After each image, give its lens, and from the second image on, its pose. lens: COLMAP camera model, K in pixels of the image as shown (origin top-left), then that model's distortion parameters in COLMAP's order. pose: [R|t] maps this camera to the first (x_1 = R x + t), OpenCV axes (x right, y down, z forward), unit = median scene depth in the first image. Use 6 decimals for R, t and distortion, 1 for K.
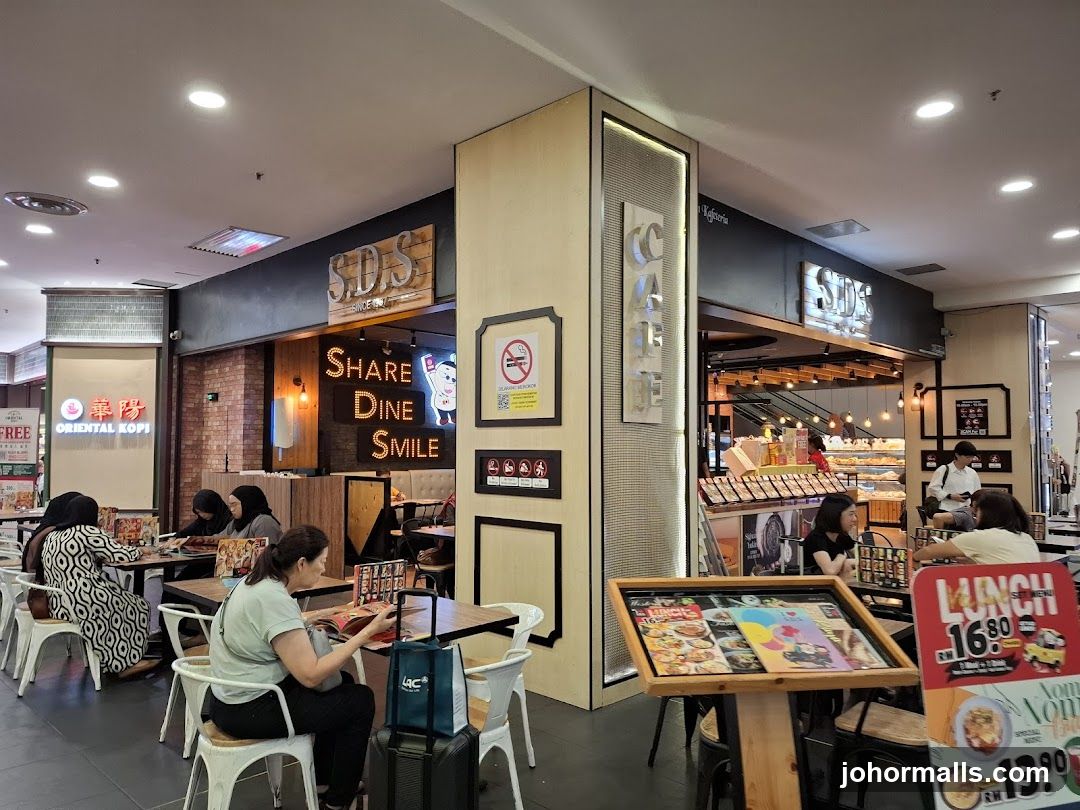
lens RADIAL K [[763.6, 0, 532.0], [0, 763.6, 414.0], [0, 0, 1]] dist [0.036052, -0.020899]
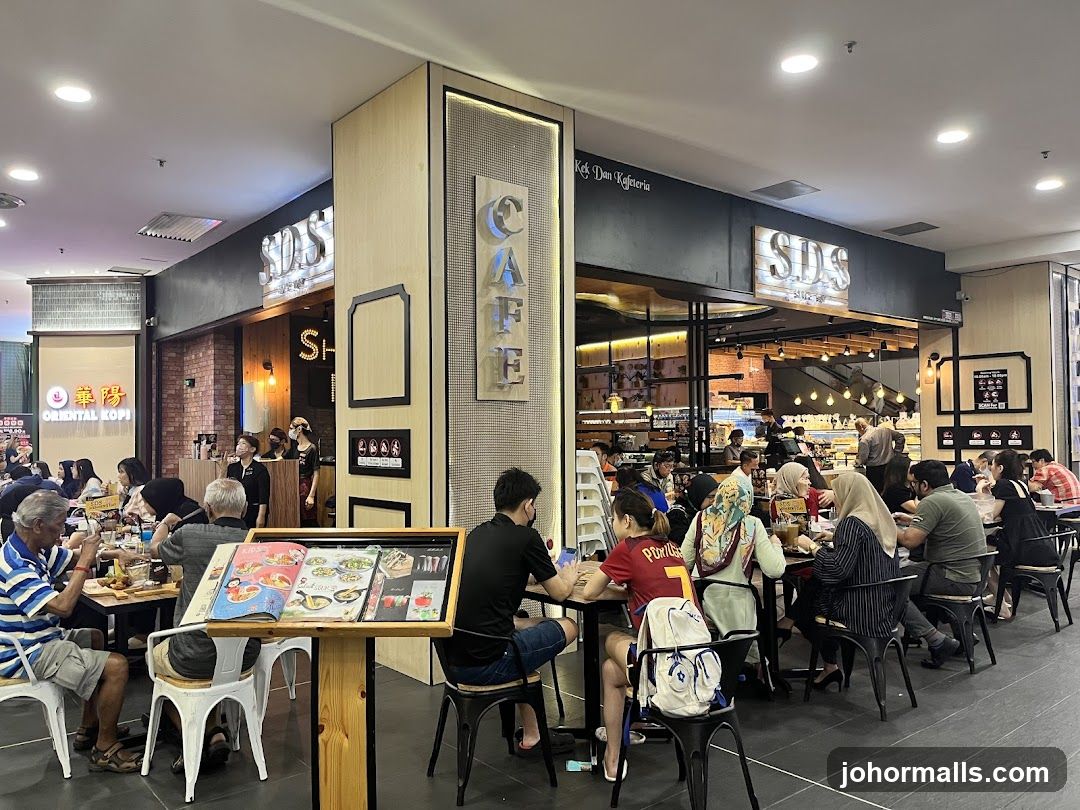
lens RADIAL K [[826.1, 0, 535.1], [0, 826.1, 405.5], [0, 0, 1]] dist [0.019151, 0.003798]
pose [[0.994840, -0.015691, -0.100239, 0.138833], [0.016845, 0.999801, 0.010674, 0.003520], [0.100051, -0.012307, 0.994906, -0.023898]]
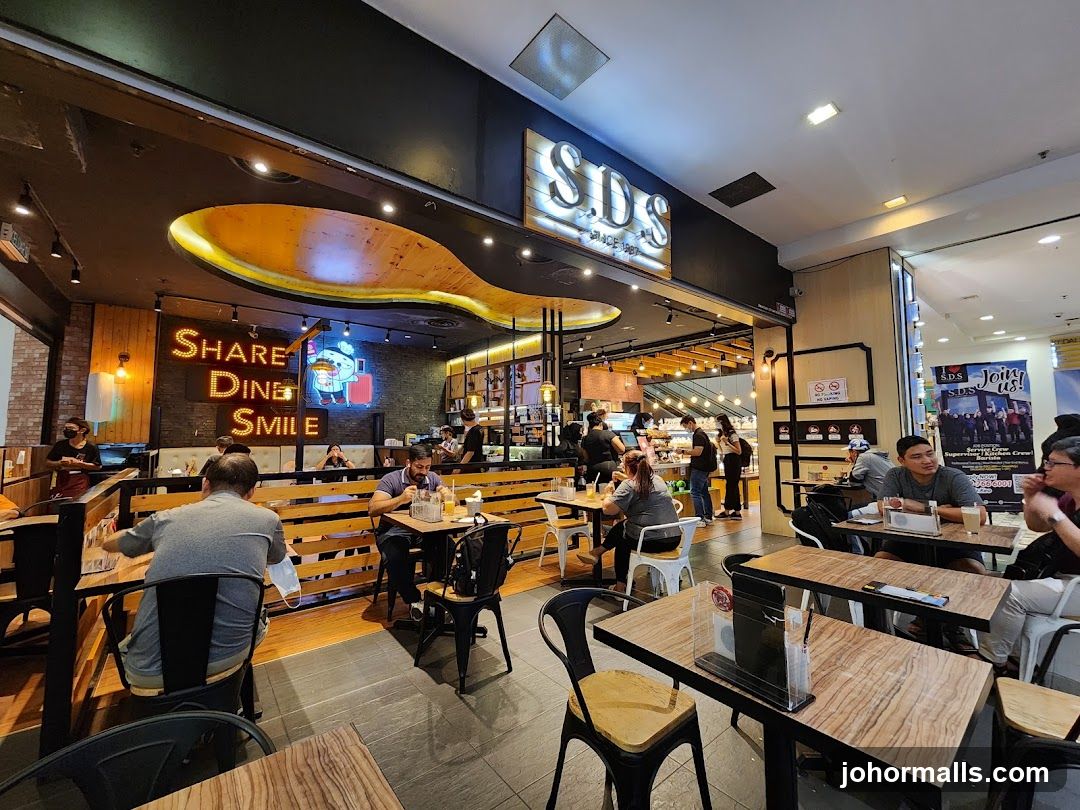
lens RADIAL K [[439.2, 0, 543.3], [0, 439.2, 398.0], [0, 0, 1]] dist [0.010102, 0.000192]
pose [[0.994165, -0.015154, -0.106801, 0.303424], [0.010349, 0.998915, -0.045399, 0.041643], [0.107373, 0.044029, 0.993243, 0.467404]]
